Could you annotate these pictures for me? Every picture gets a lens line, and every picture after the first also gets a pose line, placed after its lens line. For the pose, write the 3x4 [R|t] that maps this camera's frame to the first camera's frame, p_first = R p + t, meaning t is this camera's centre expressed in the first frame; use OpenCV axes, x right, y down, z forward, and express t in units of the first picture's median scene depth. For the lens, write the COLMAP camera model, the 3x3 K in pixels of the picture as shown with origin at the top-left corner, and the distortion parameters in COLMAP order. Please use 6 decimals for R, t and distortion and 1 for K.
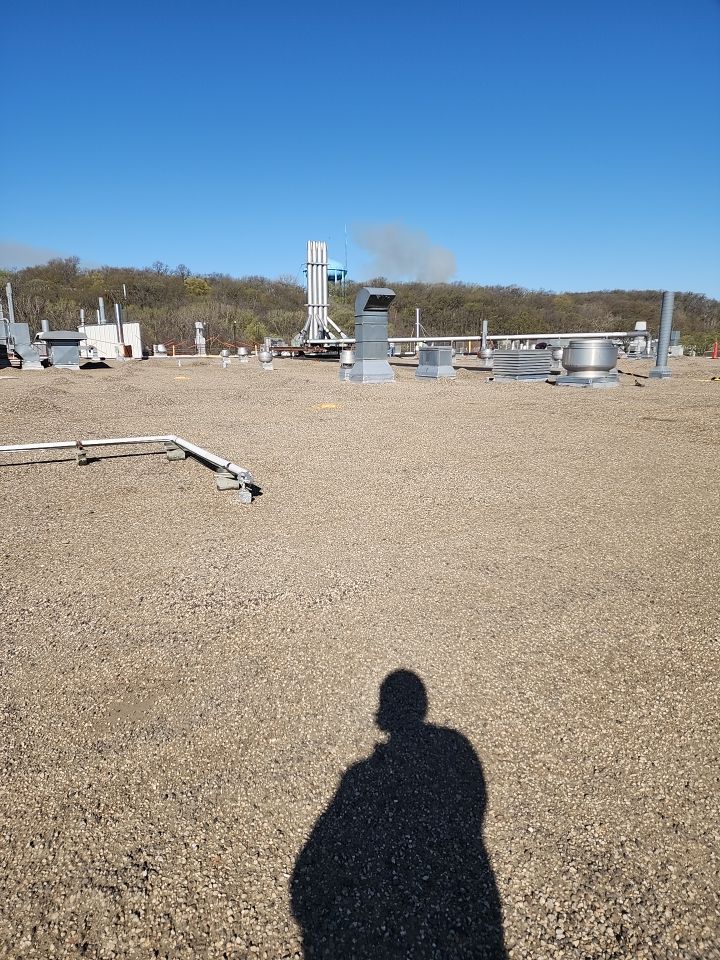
lens RADIAL K [[650.6, 0, 343.9], [0, 650.6, 474.7], [0, 0, 1]] dist [0.093051, -0.094668]
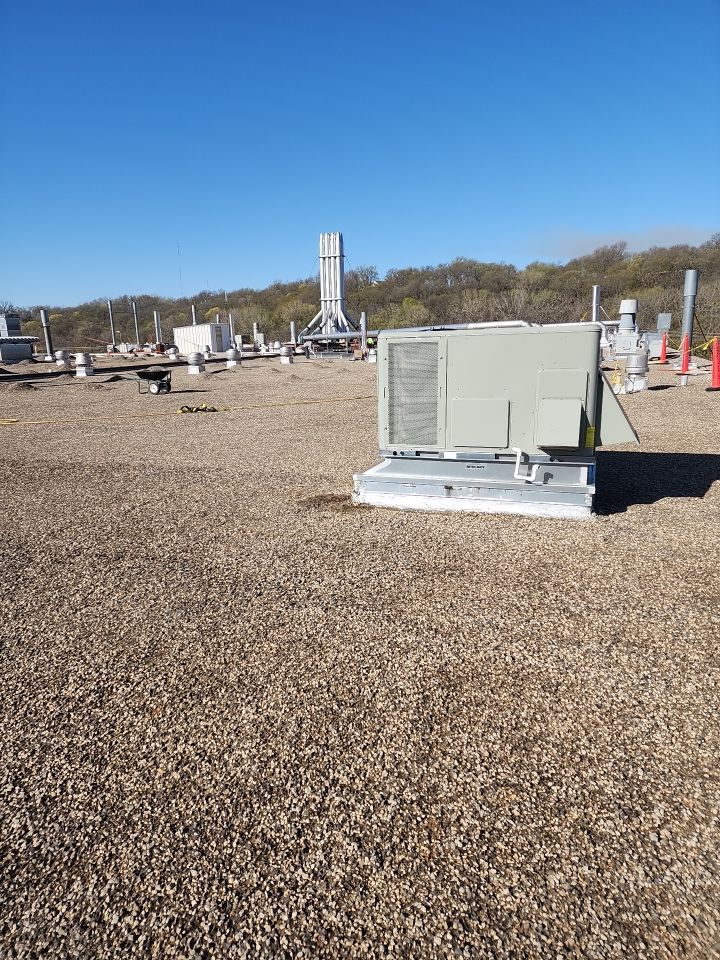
lens RADIAL K [[632.4, 0, 347.2], [0, 632.4, 479.1], [0, 0, 1]] dist [0.100903, -0.085174]
pose [[0.619163, 0.157737, -0.769257, 1.716723], [-0.131500, 0.986612, 0.096464, -0.206516], [0.774173, 0.041430, 0.631616, 0.988372]]
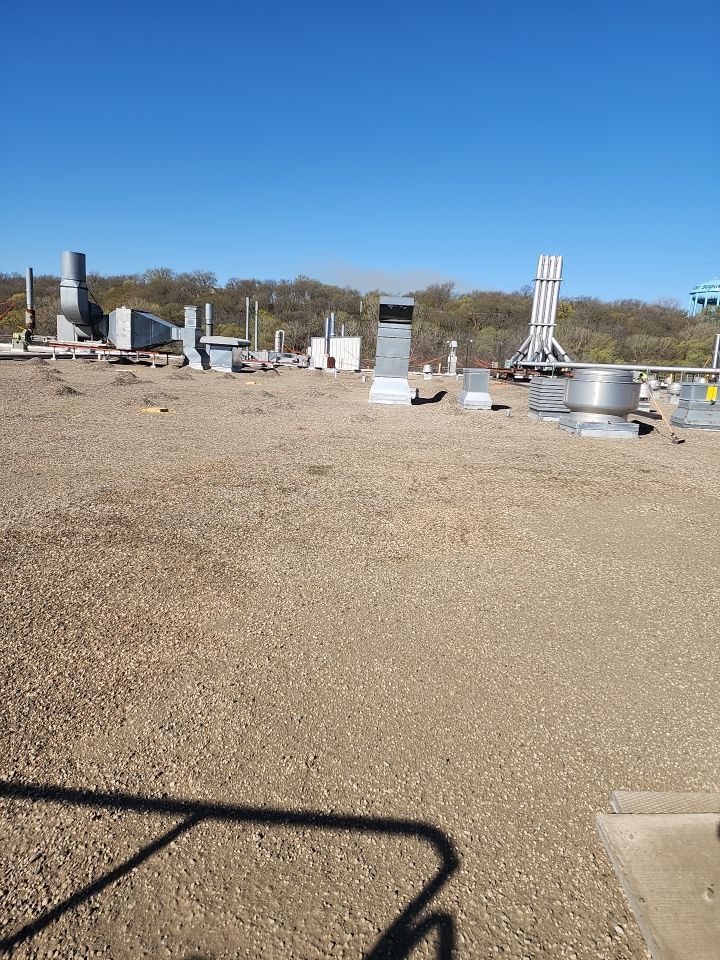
lens RADIAL K [[630.8, 0, 360.0], [0, 630.8, 480.0], [0, 0, 1]] dist [0.088639, -0.078097]
pose [[0.848586, 0.154320, -0.506051, 0.520020], [-0.164293, 0.986089, 0.025208, -0.061785], [0.502902, 0.061750, 0.862135, 0.282095]]
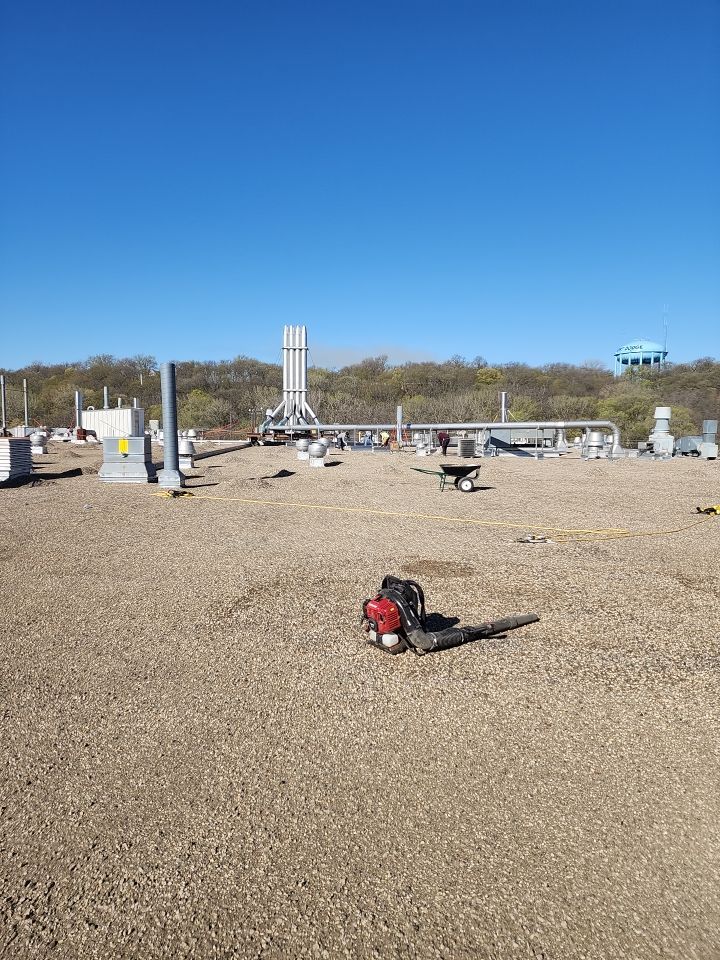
lens RADIAL K [[632.4, 0, 347.2], [0, 632.4, 479.1], [0, 0, 1]] dist [0.100903, -0.085174]
pose [[0.864324, 0.050773, -0.500366, 1.126407], [-0.110438, 0.989769, -0.090334, -0.133263], [0.490660, 0.133337, 0.861089, 0.611811]]
